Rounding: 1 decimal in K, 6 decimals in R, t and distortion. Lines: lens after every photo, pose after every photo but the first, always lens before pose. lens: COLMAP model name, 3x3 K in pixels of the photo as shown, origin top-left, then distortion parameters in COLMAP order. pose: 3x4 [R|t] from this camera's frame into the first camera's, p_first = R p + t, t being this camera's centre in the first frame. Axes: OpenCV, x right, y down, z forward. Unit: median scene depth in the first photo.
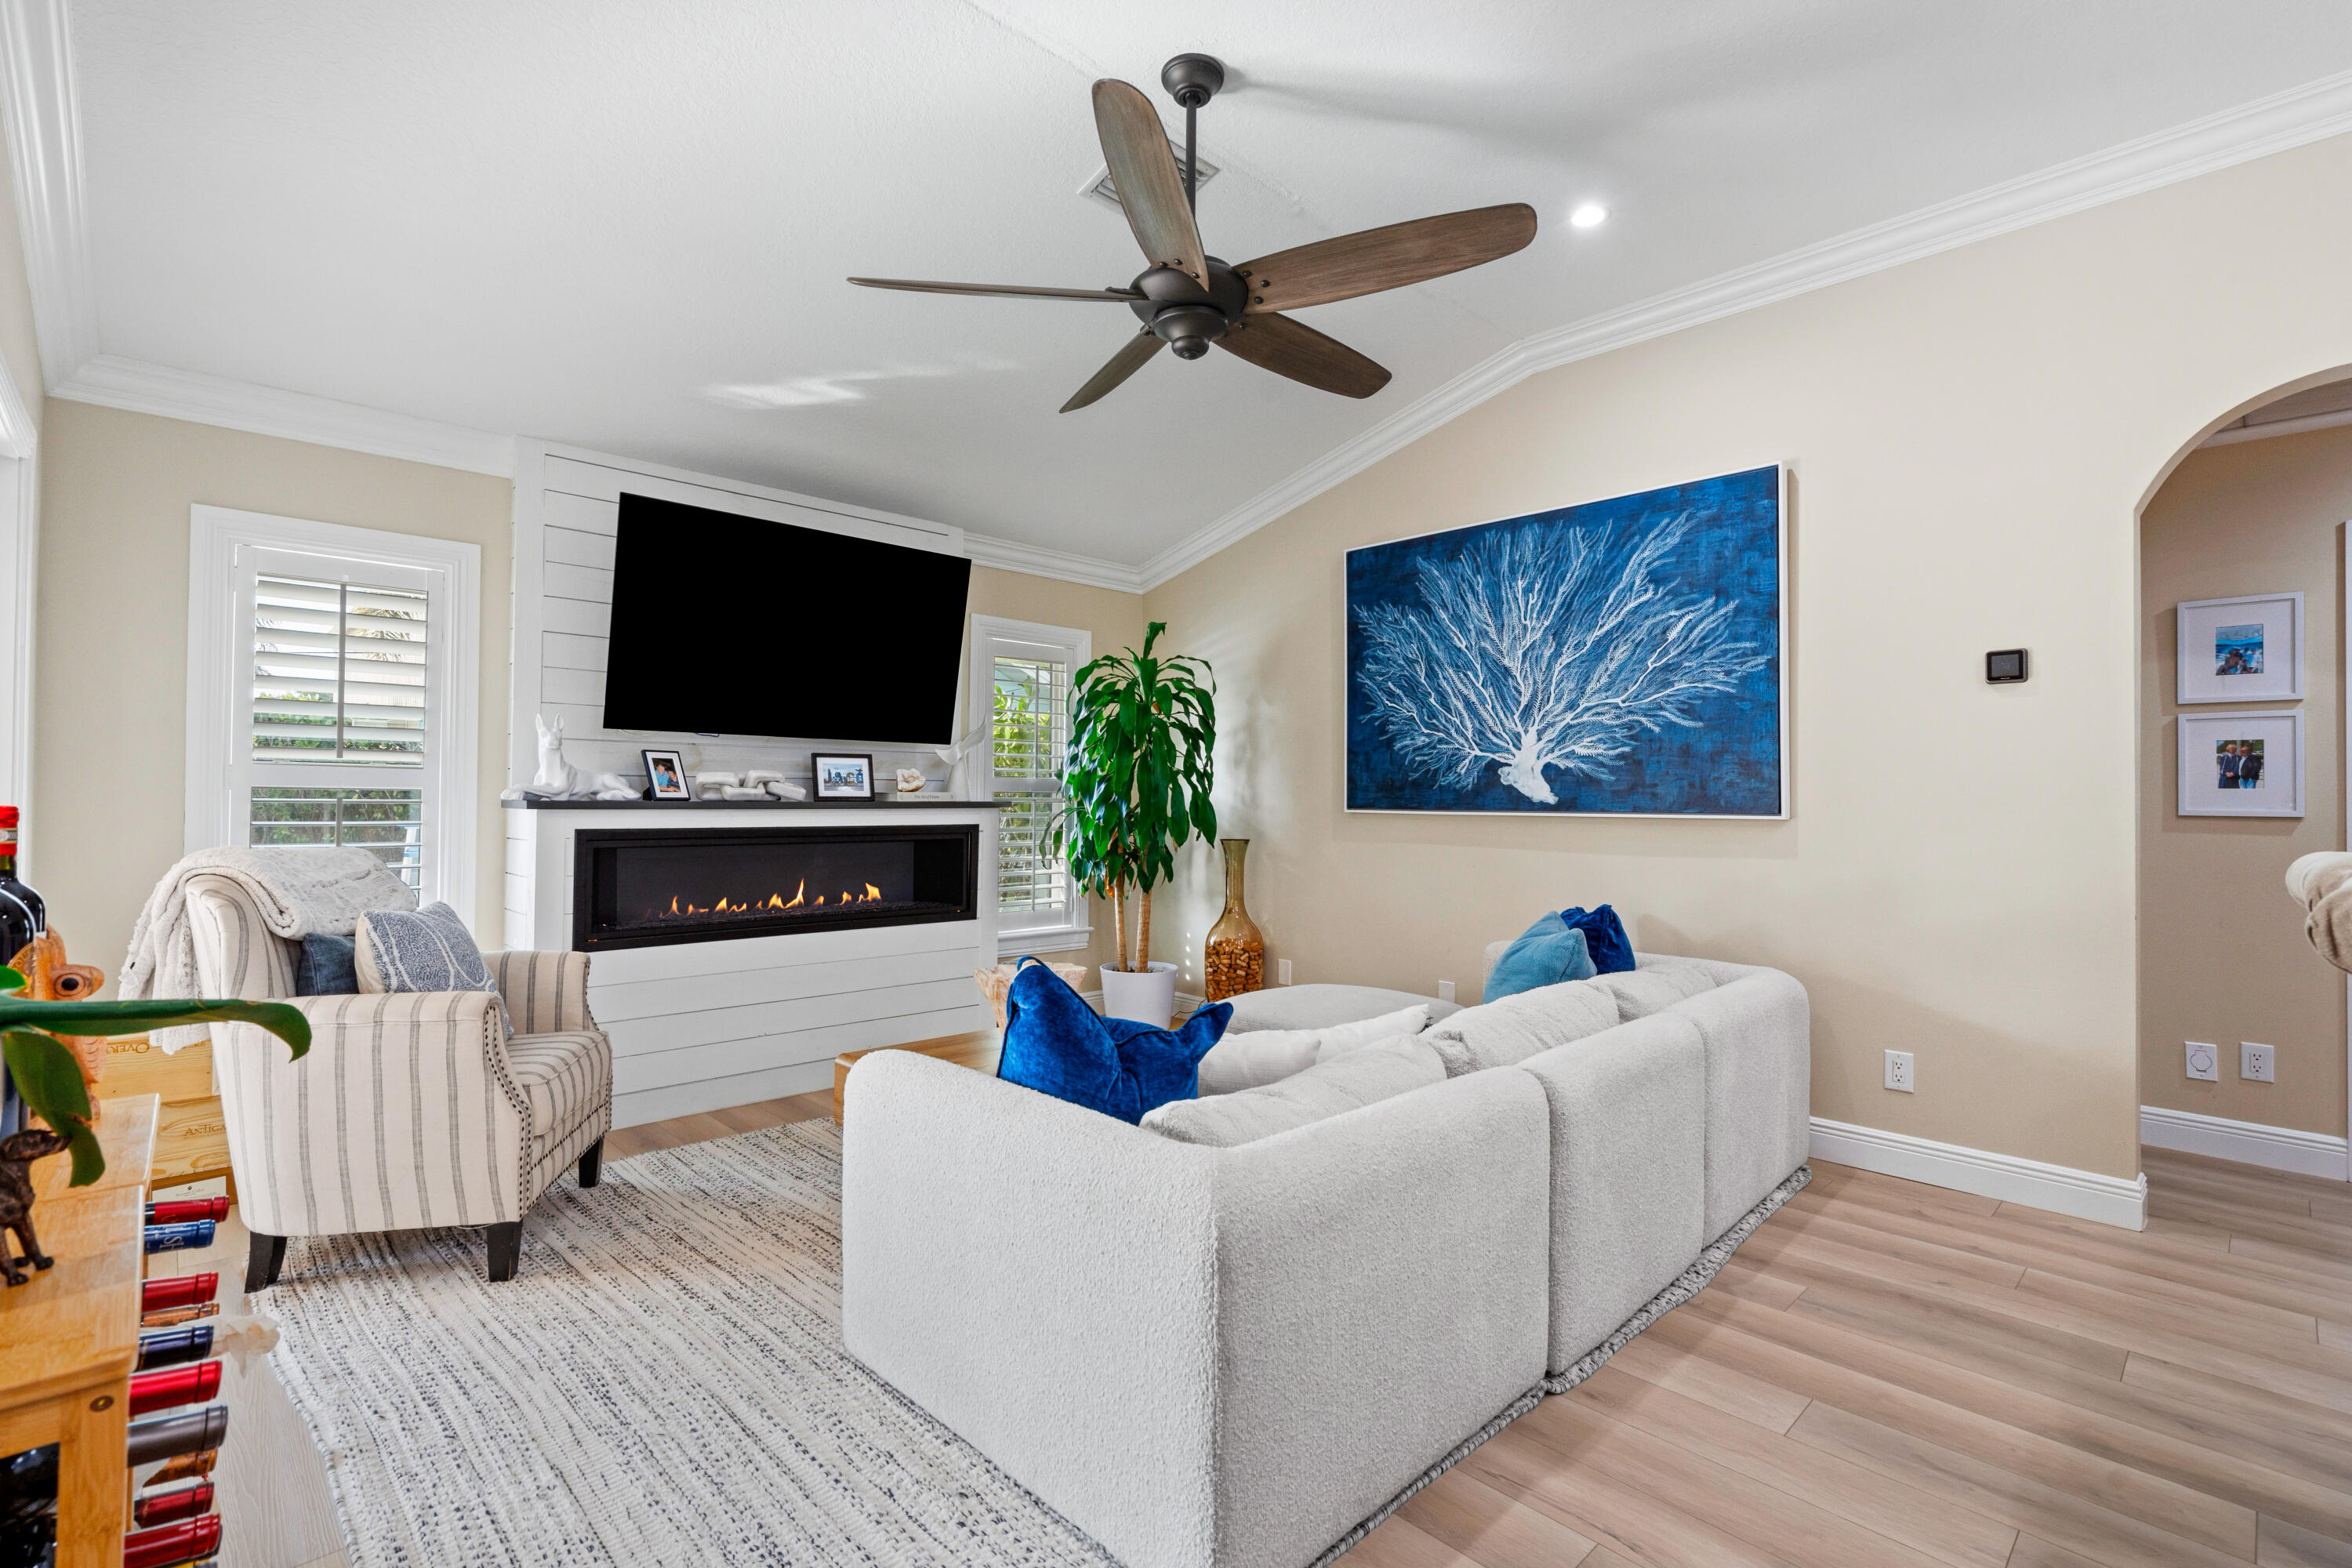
lens RADIAL K [[1063.4, 0, 1173.0], [0, 1063.4, 781.8], [0, 0, 1]] dist [-0.004535, 0.000952]
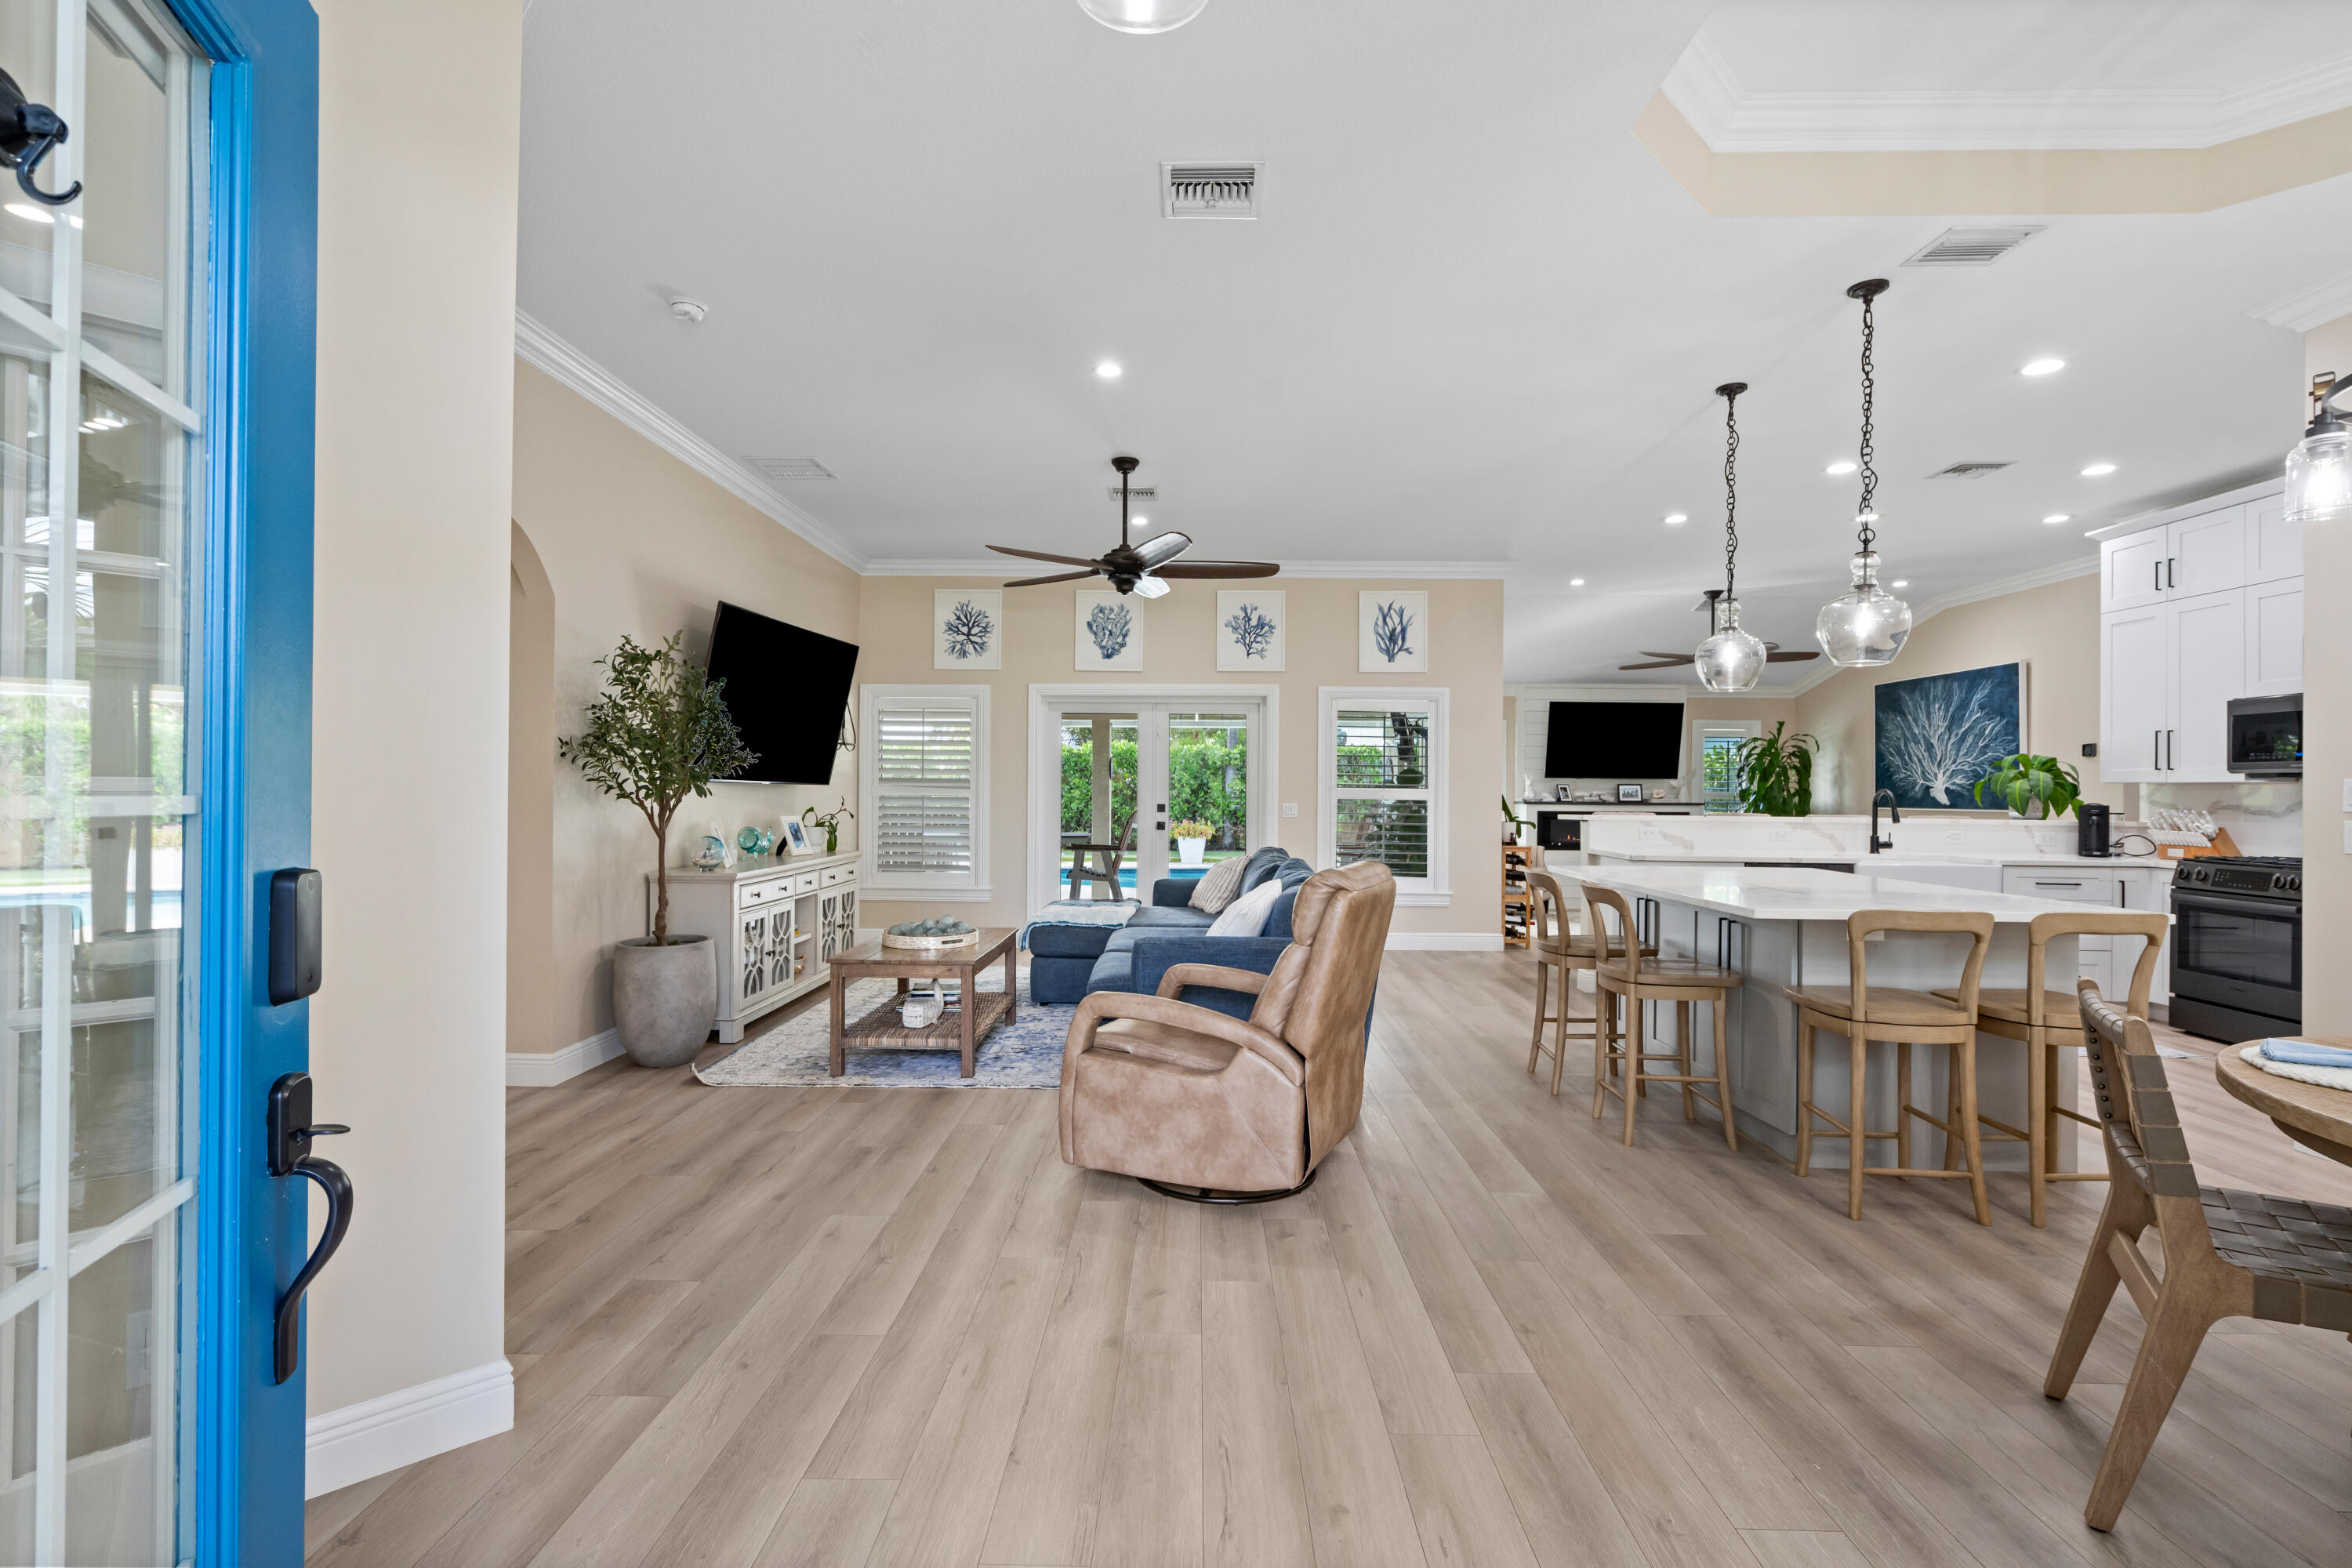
lens RADIAL K [[1061.0, 0, 1171.7], [0, 1061.0, 783.2], [0, 0, 1]] dist [-0.002326, 0.001210]
pose [[0.706975, -0.007313, -0.707201, 0.795022], [0.007584, 0.999967, -0.002758, -0.032274], [0.707198, -0.003414, 0.707007, -1.766668]]
